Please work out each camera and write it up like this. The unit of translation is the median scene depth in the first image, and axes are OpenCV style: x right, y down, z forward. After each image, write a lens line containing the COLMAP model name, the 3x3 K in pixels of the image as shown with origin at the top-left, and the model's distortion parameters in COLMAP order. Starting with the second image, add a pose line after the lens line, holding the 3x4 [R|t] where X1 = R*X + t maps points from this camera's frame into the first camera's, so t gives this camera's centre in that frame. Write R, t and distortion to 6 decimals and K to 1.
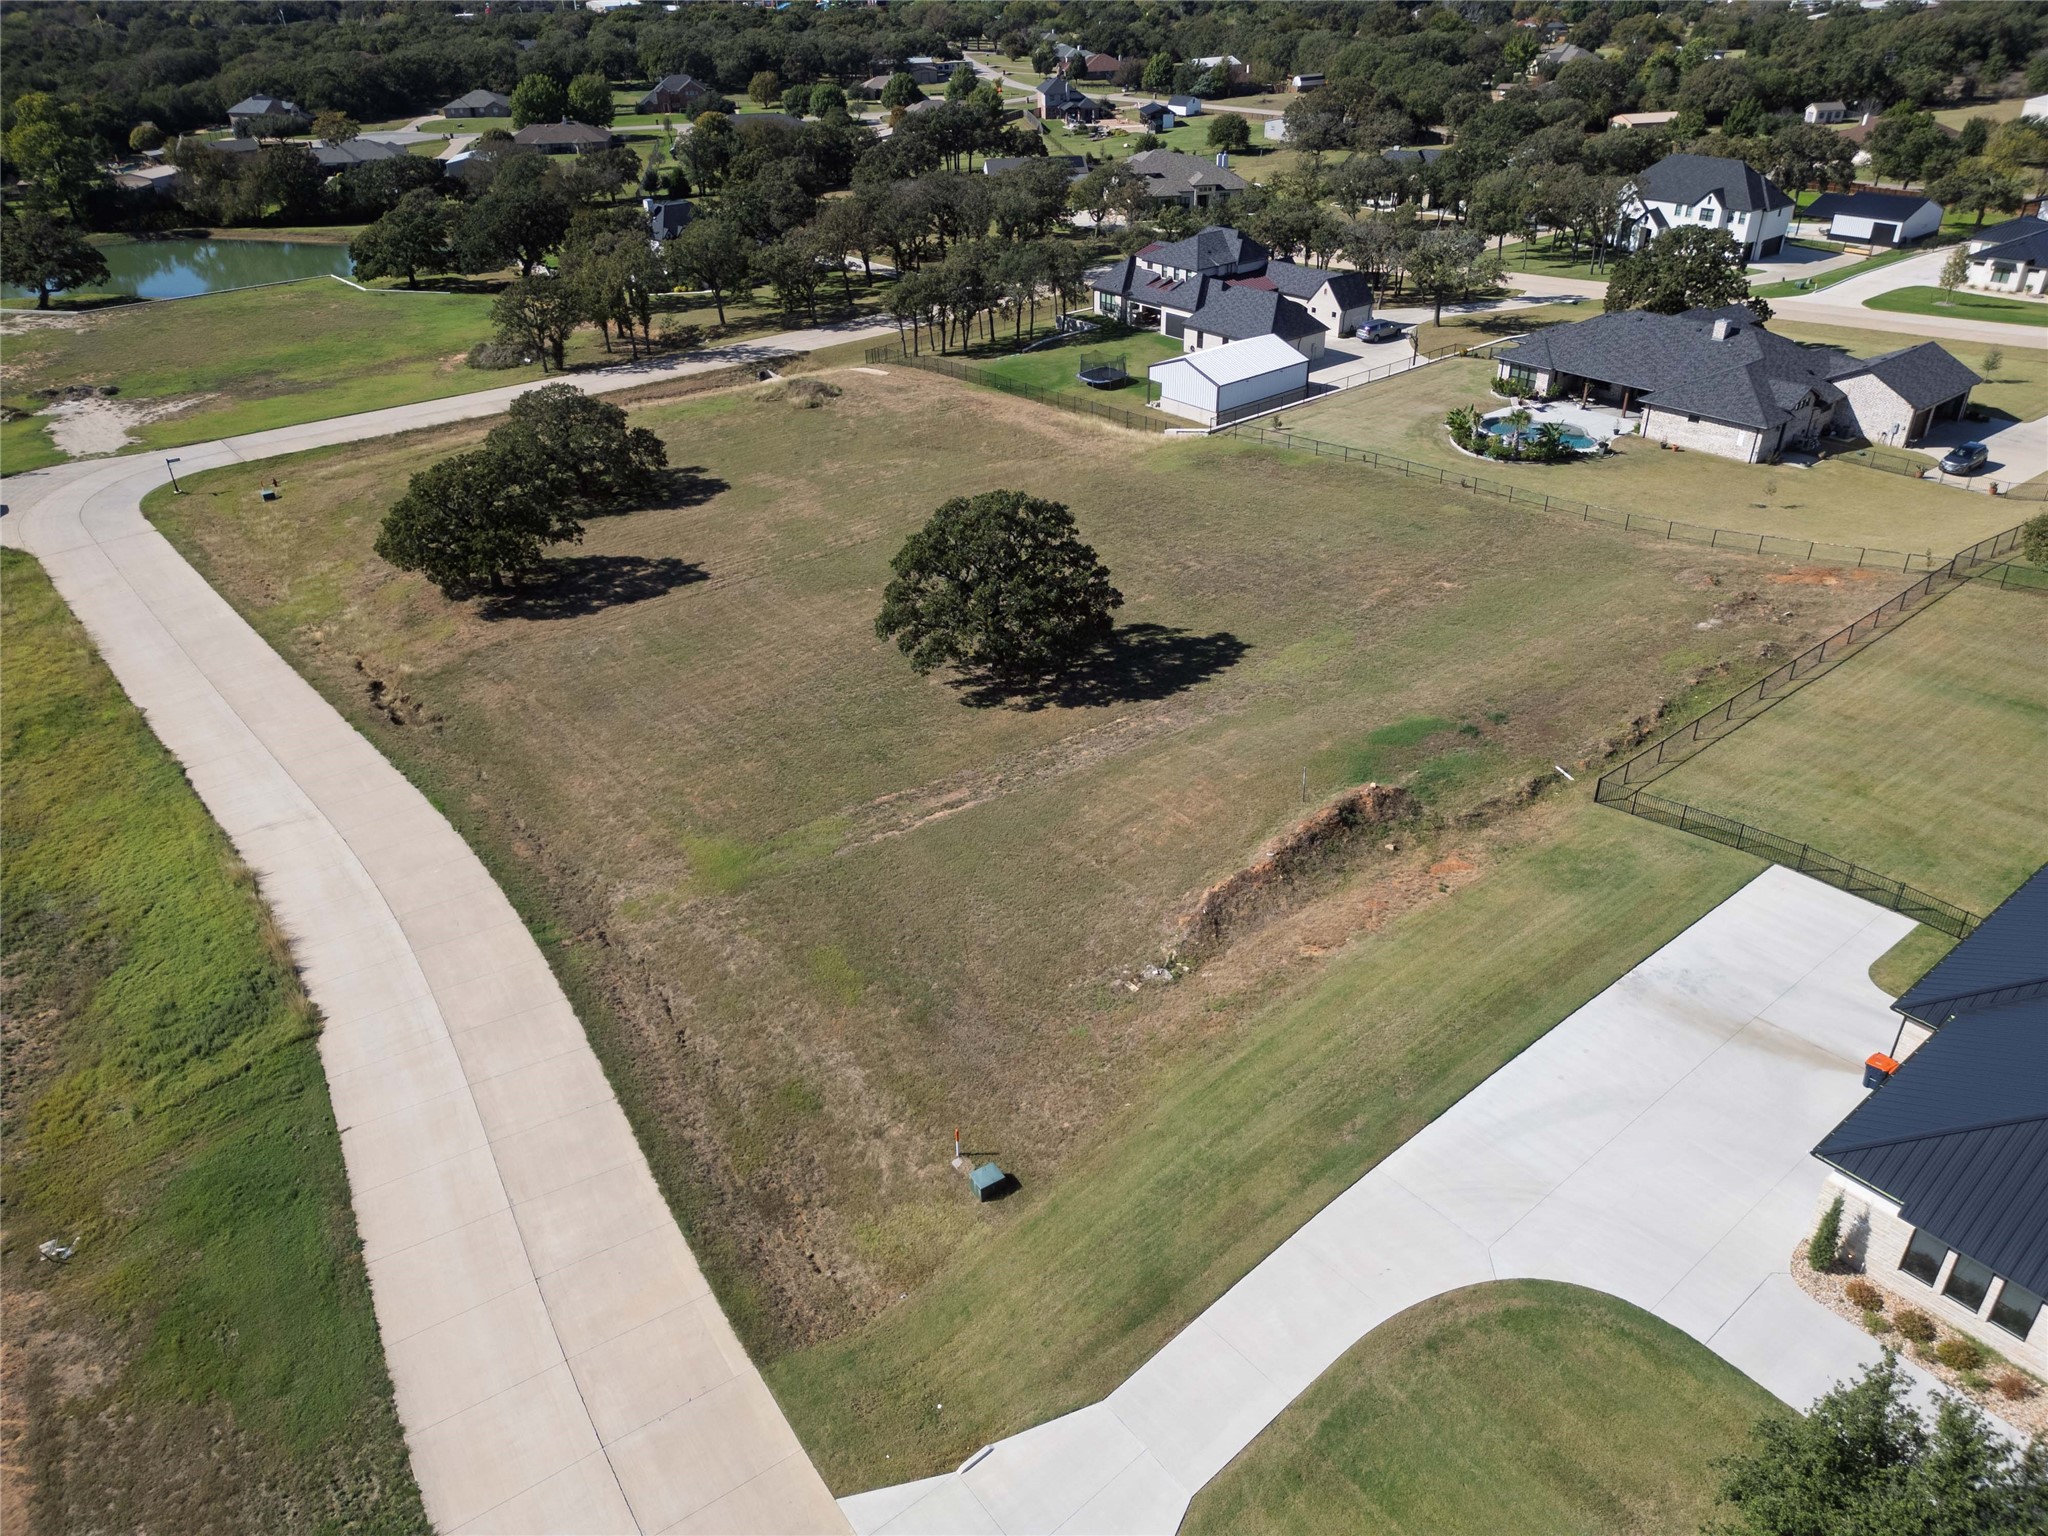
lens RADIAL K [[1430.0, 0, 1021.1], [0, 1430.0, 766.7], [0, 0, 1]] dist [0.077267, -0.079343]
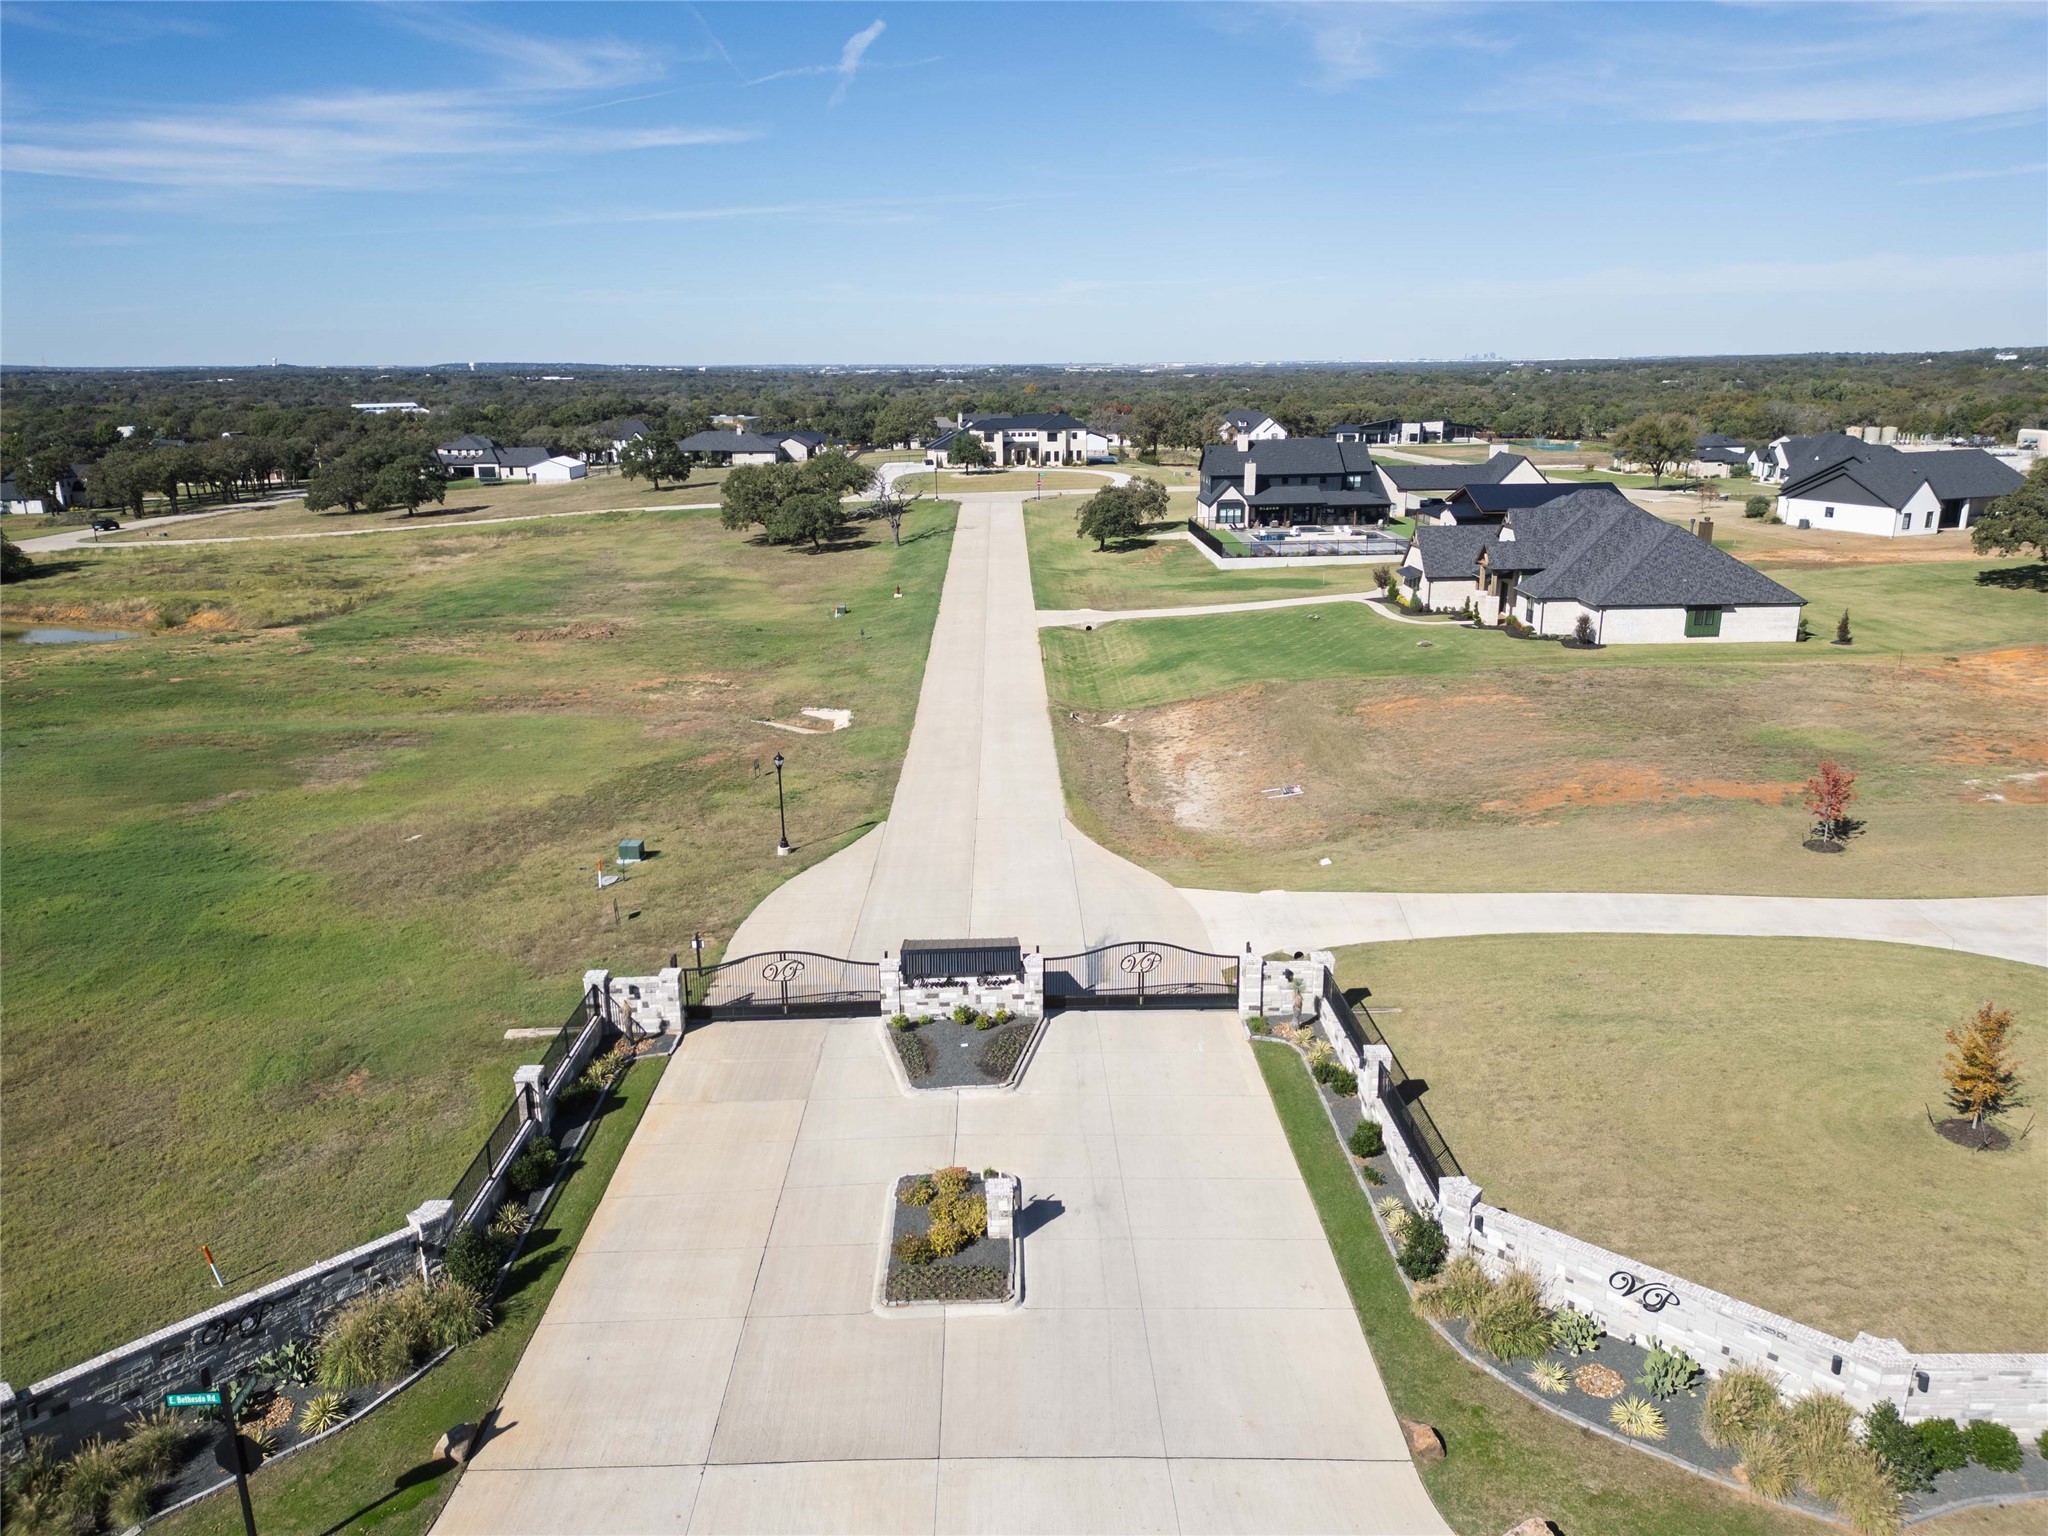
lens RADIAL K [[1430.0, 0, 1021.1], [0, 1430.0, 766.7], [0, 0, 1]] dist [0.077267, -0.079343]
pose [[0.619119, -0.196498, 0.760316, -1.428596], [0.397564, 0.913376, -0.087678, 0.754900], [-0.677226, 0.356557, 0.643609, -0.942942]]
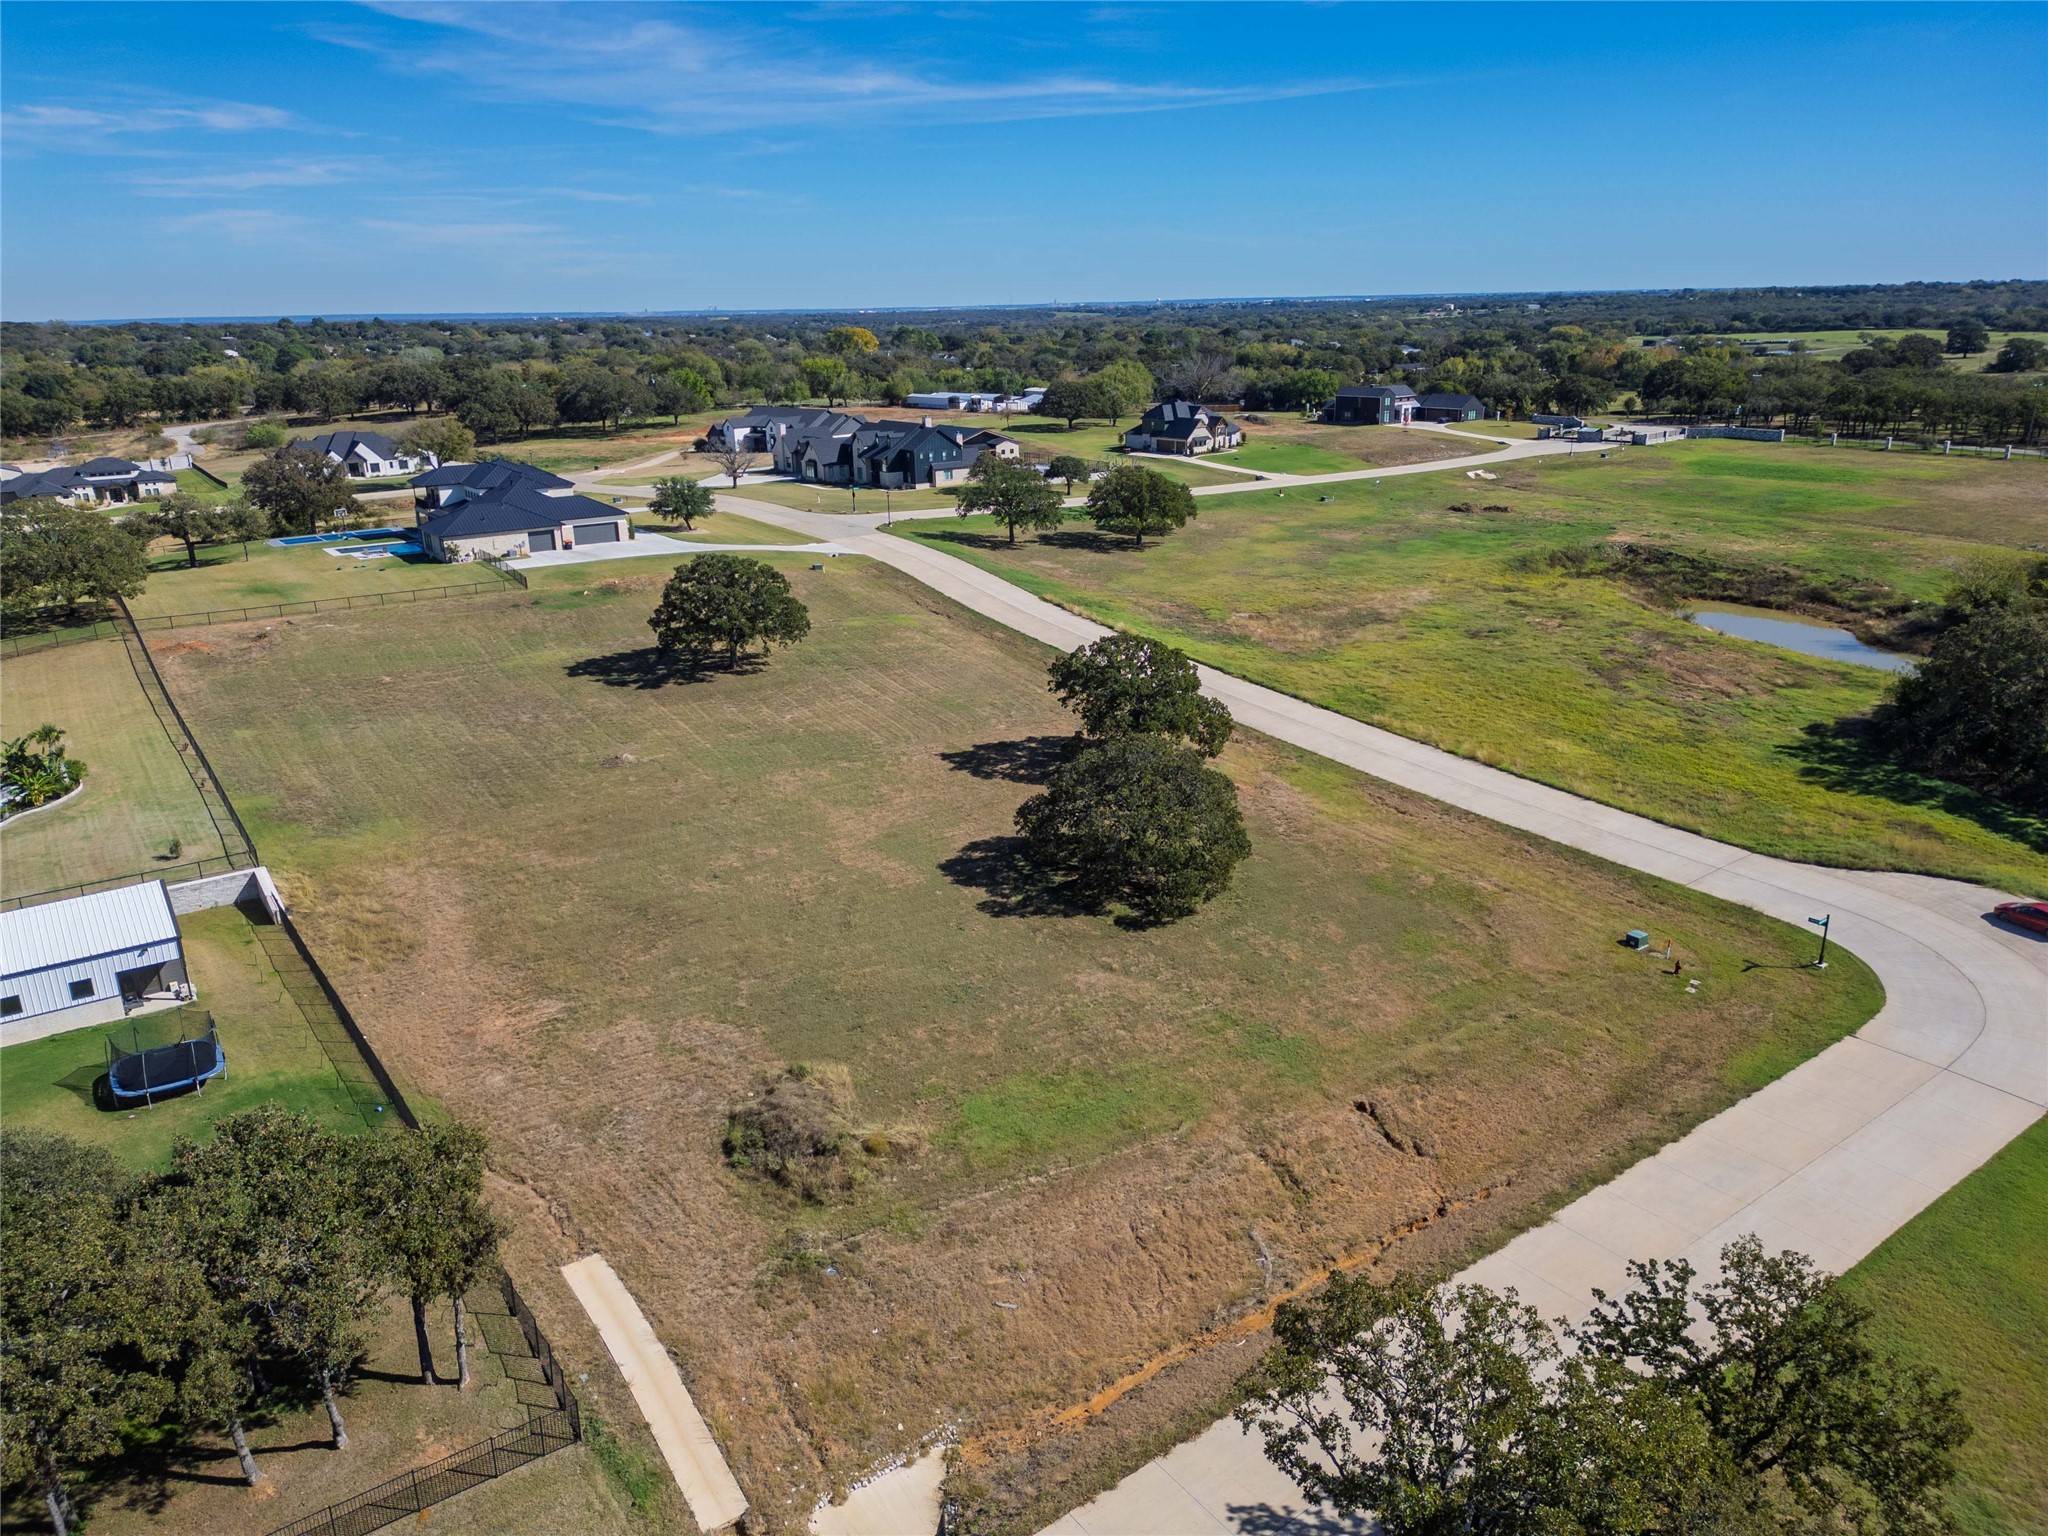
lens RADIAL K [[1430.0, 0, 1021.1], [0, 1430.0, 766.7], [0, 0, 1]] dist [0.077267, -0.079343]
pose [[-0.997489, 0.023270, 0.066890, -0.302901], [0.065554, 0.660790, 0.747702, -0.806920], [-0.026801, 0.750210, -0.660657, 1.485830]]
